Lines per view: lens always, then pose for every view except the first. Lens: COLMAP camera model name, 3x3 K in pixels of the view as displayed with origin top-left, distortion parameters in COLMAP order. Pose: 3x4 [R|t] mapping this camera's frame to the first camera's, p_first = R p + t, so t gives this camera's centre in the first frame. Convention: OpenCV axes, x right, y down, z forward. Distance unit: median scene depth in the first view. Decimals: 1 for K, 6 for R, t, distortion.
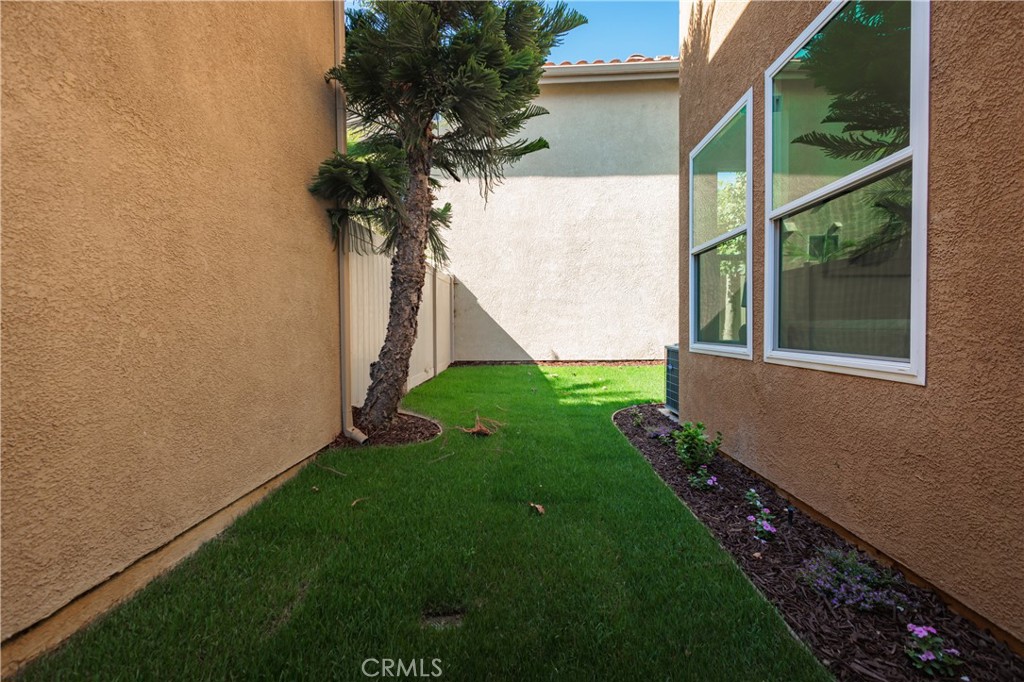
lens RADIAL K [[473.8, 0, 518.7], [0, 473.8, 339.7], [0, 0, 1]] dist [0.003023, -0.000673]
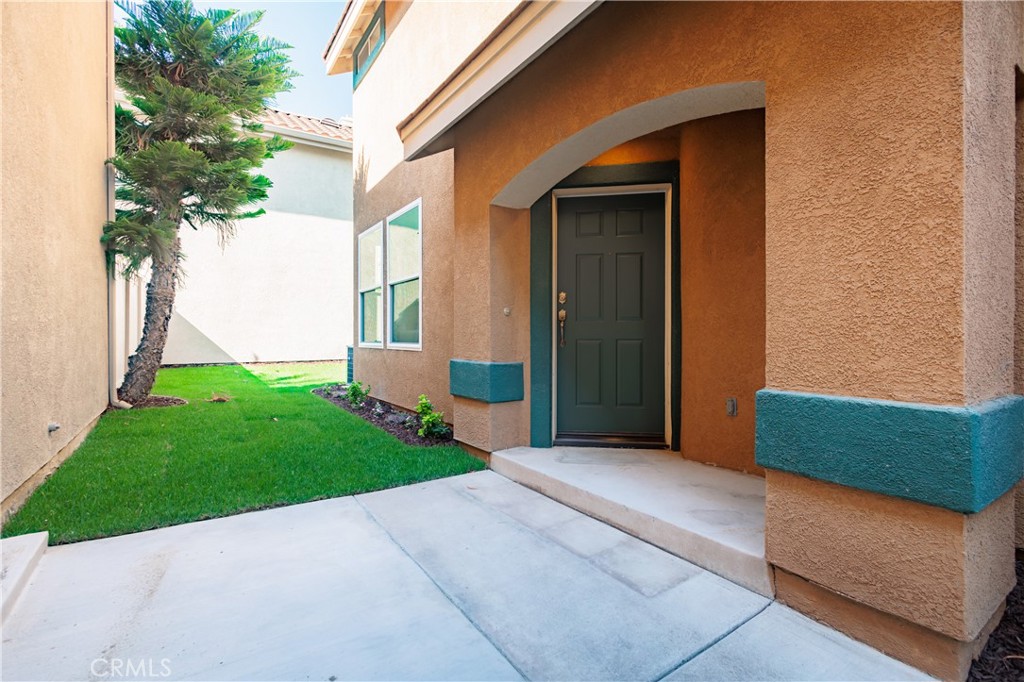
lens RADIAL K [[473.8, 0, 518.7], [0, 473.8, 339.7], [0, 0, 1]] dist [0.003023, -0.000673]
pose [[0.815341, 0.005042, 0.578960, -0.172273], [0.007092, 0.999800, -0.018694, 0.033257], [-0.578938, 0.019348, 0.815142, -0.775337]]
